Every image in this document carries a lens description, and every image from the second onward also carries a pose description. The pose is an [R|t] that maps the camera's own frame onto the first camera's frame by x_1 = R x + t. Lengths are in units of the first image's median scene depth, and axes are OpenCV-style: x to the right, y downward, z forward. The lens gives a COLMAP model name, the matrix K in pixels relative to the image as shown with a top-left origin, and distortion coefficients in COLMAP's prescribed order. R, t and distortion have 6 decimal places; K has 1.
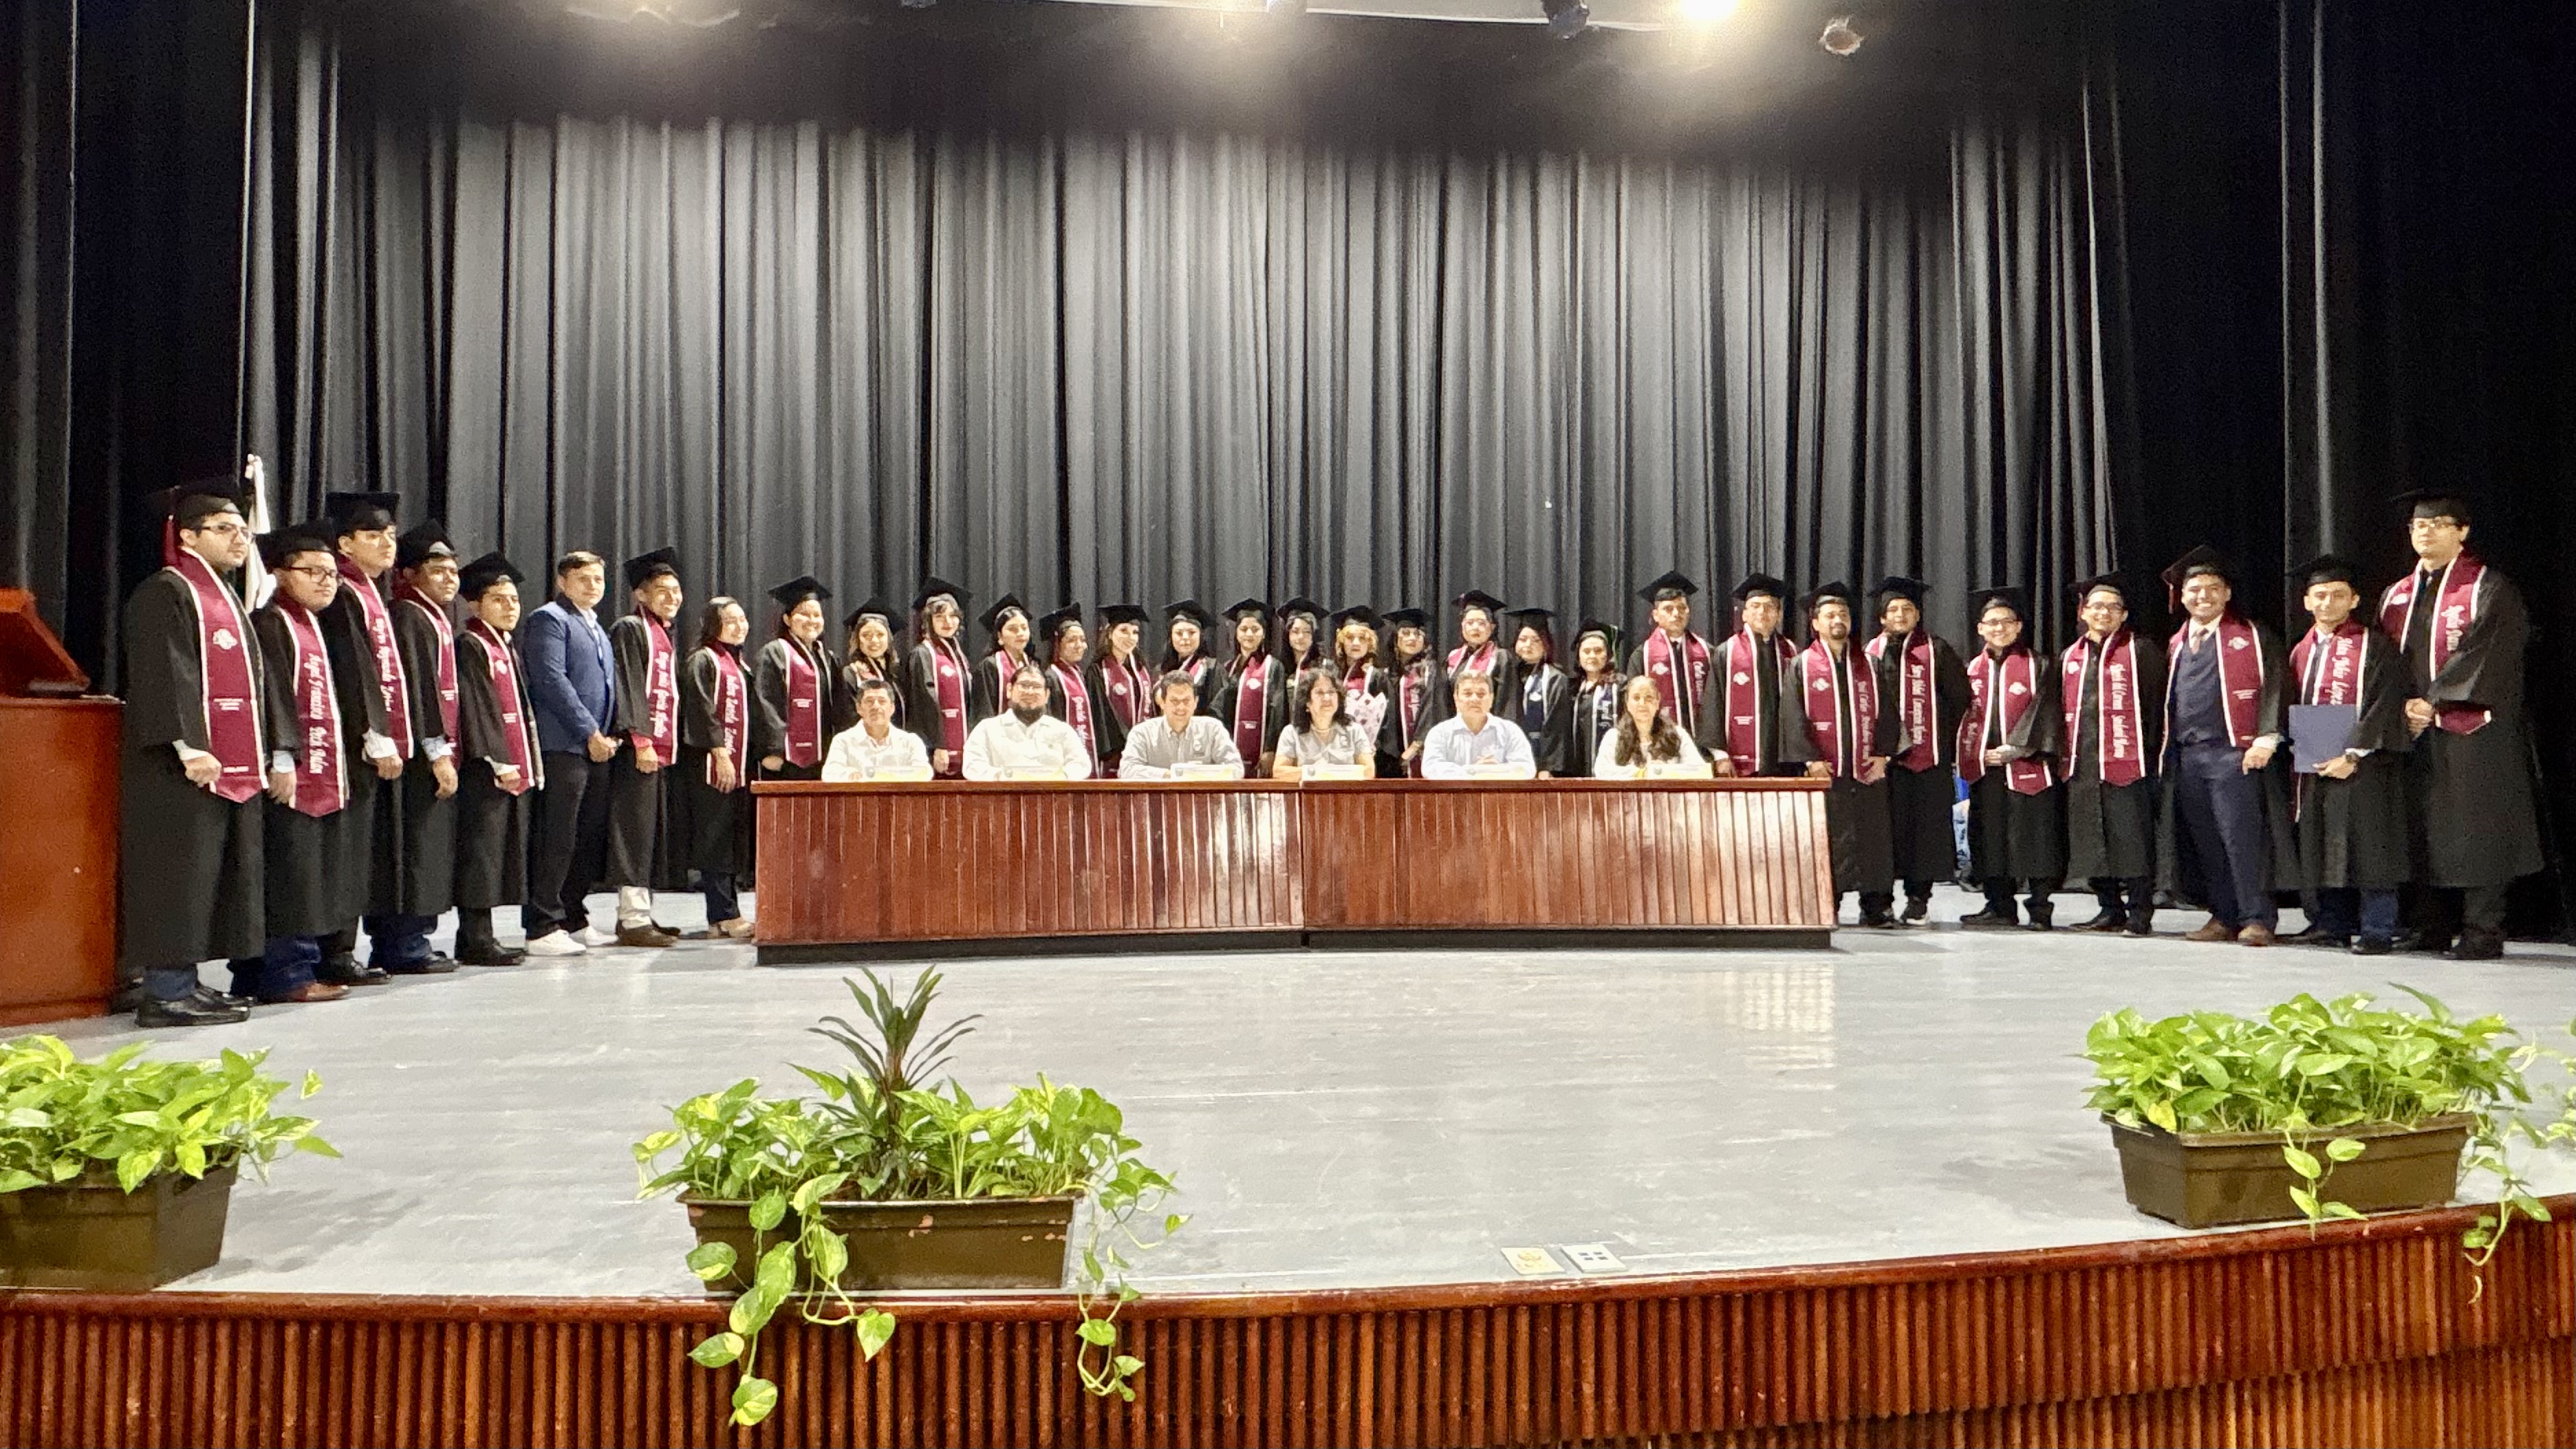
lens RADIAL K [[1372.2, 0, 1268.8], [0, 1372.2, 739.8], [0, 0, 1]] dist [0.006357, 0.003837]
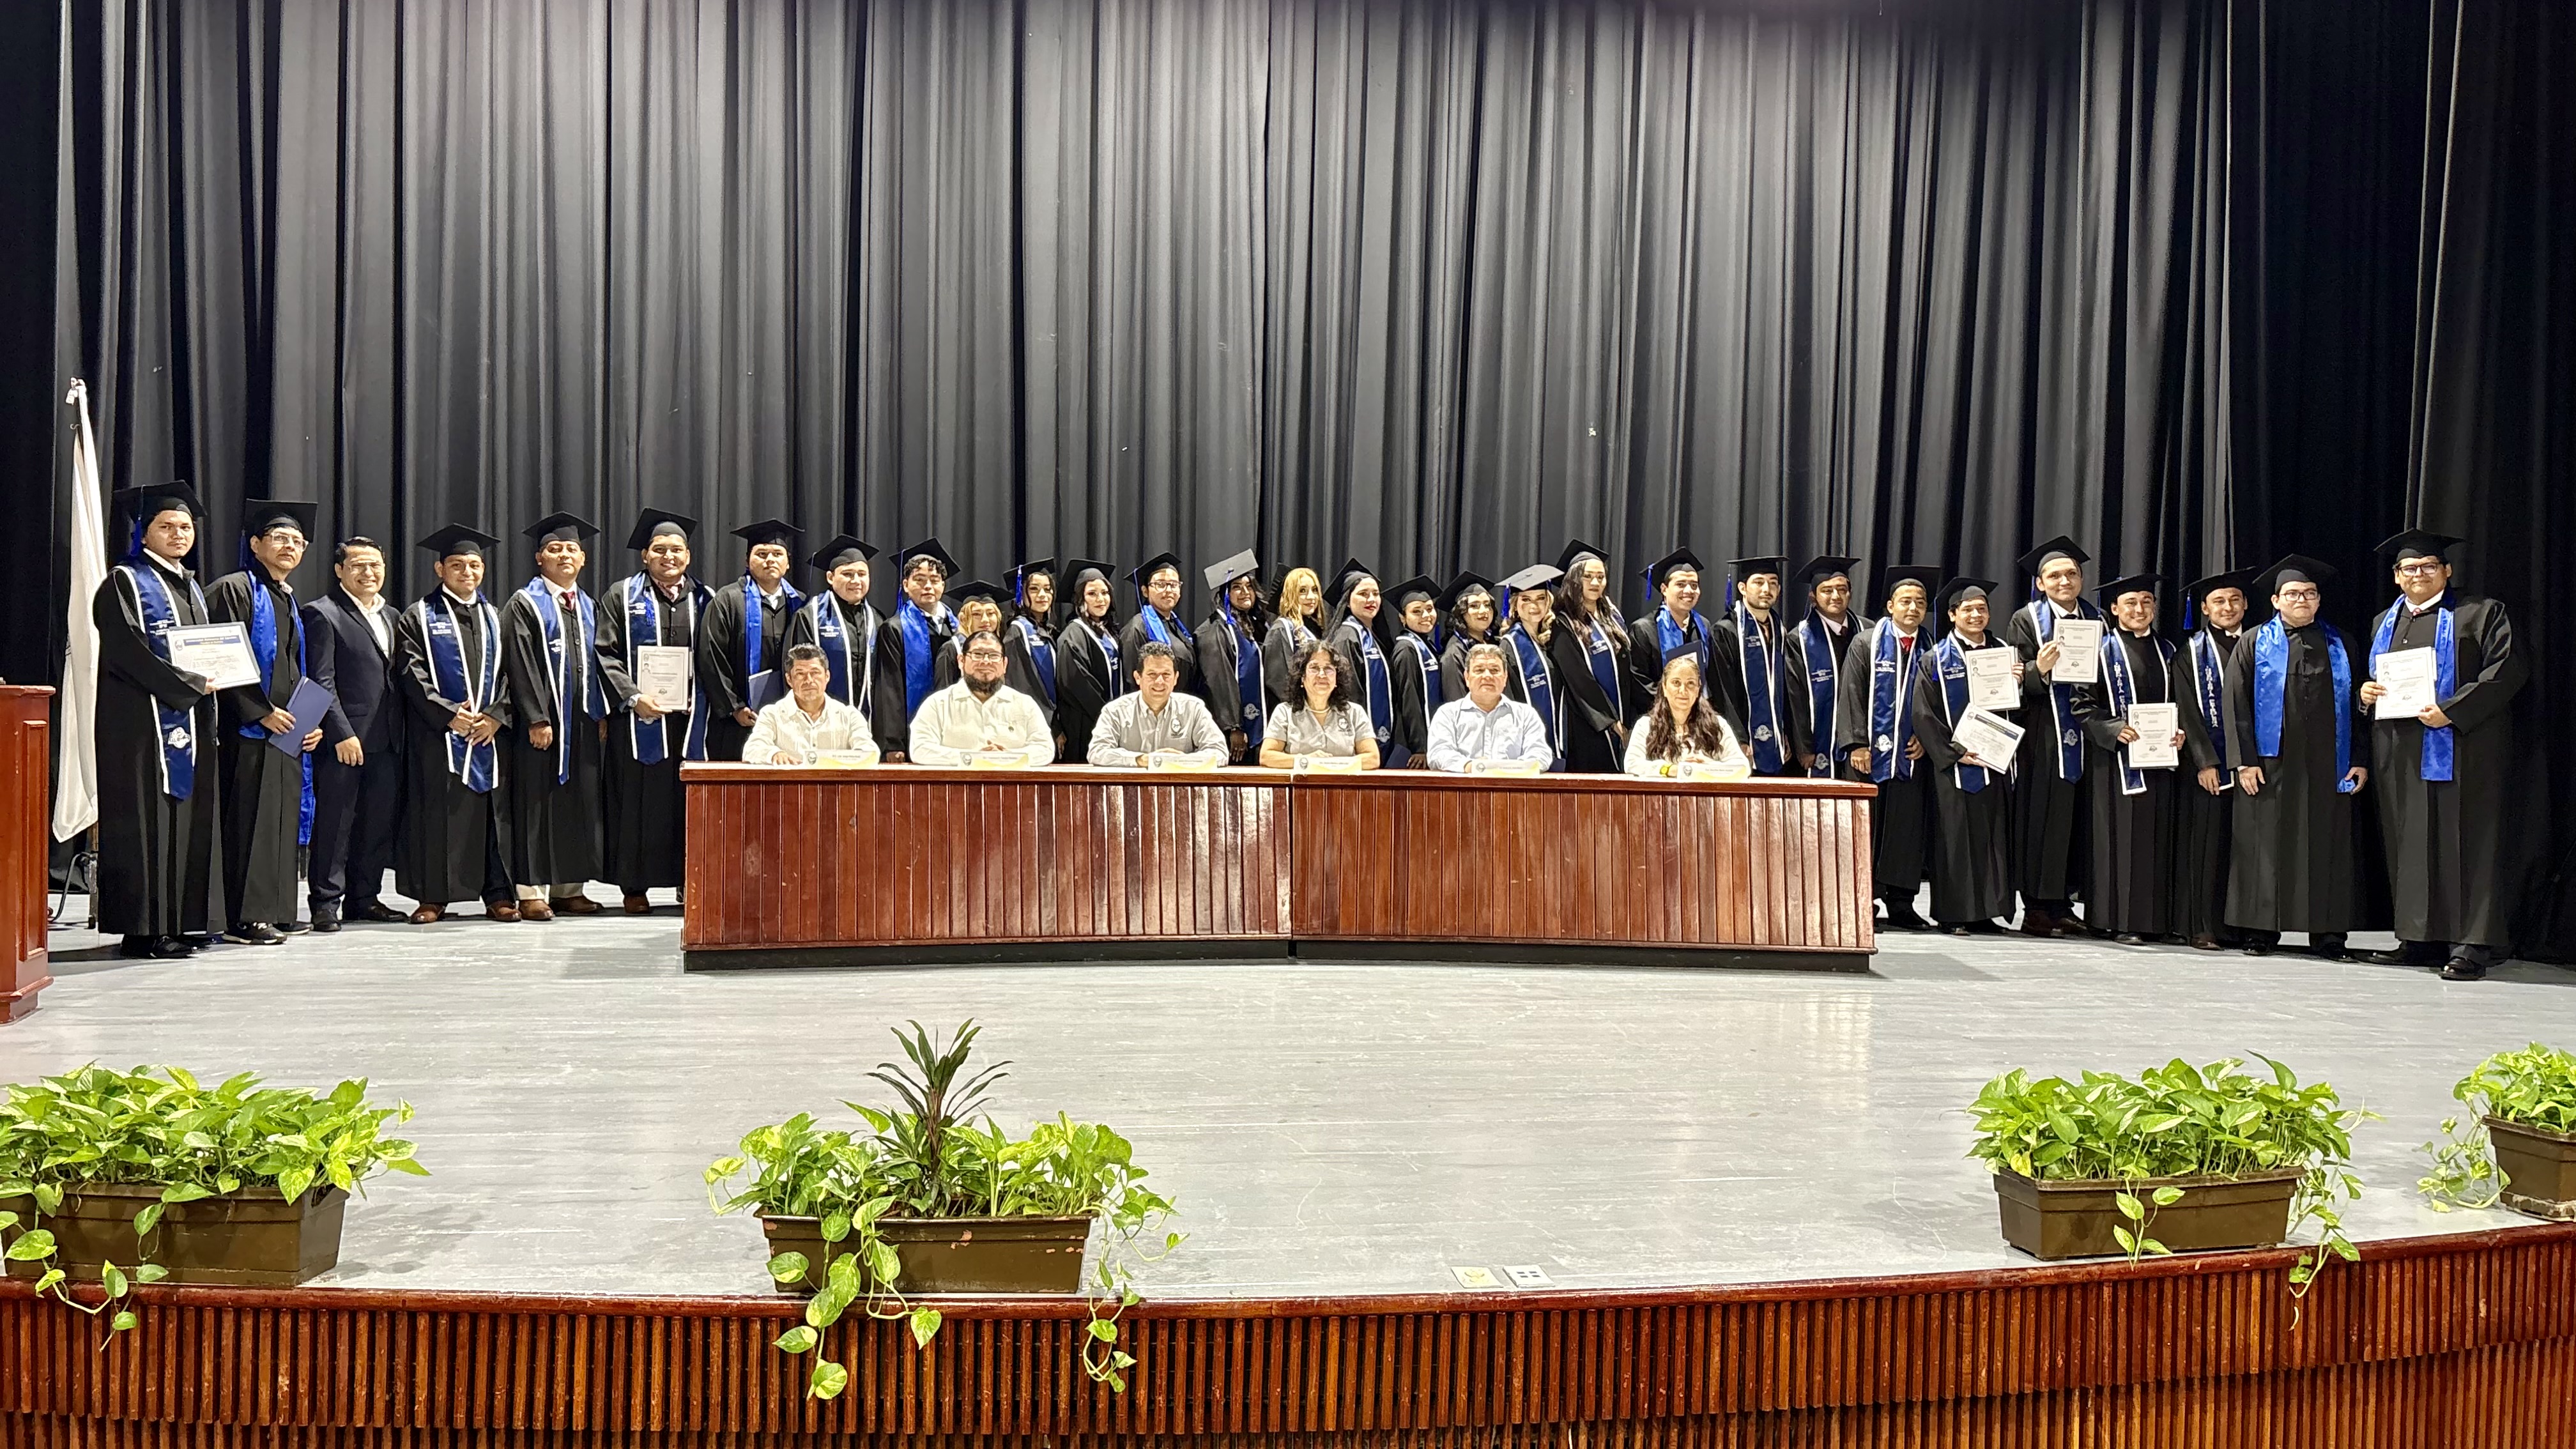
lens RADIAL K [[1932.0, 0, 1308.5], [0, 1932.0, 708.2], [0, 0, 1]] dist [0.040874, -0.002717]
pose [[0.999225, 0.023507, 0.031586, -0.014657], [-0.025104, 0.998375, 0.051150, -0.174787], [-0.030332, -0.051903, 0.998191, -0.582563]]
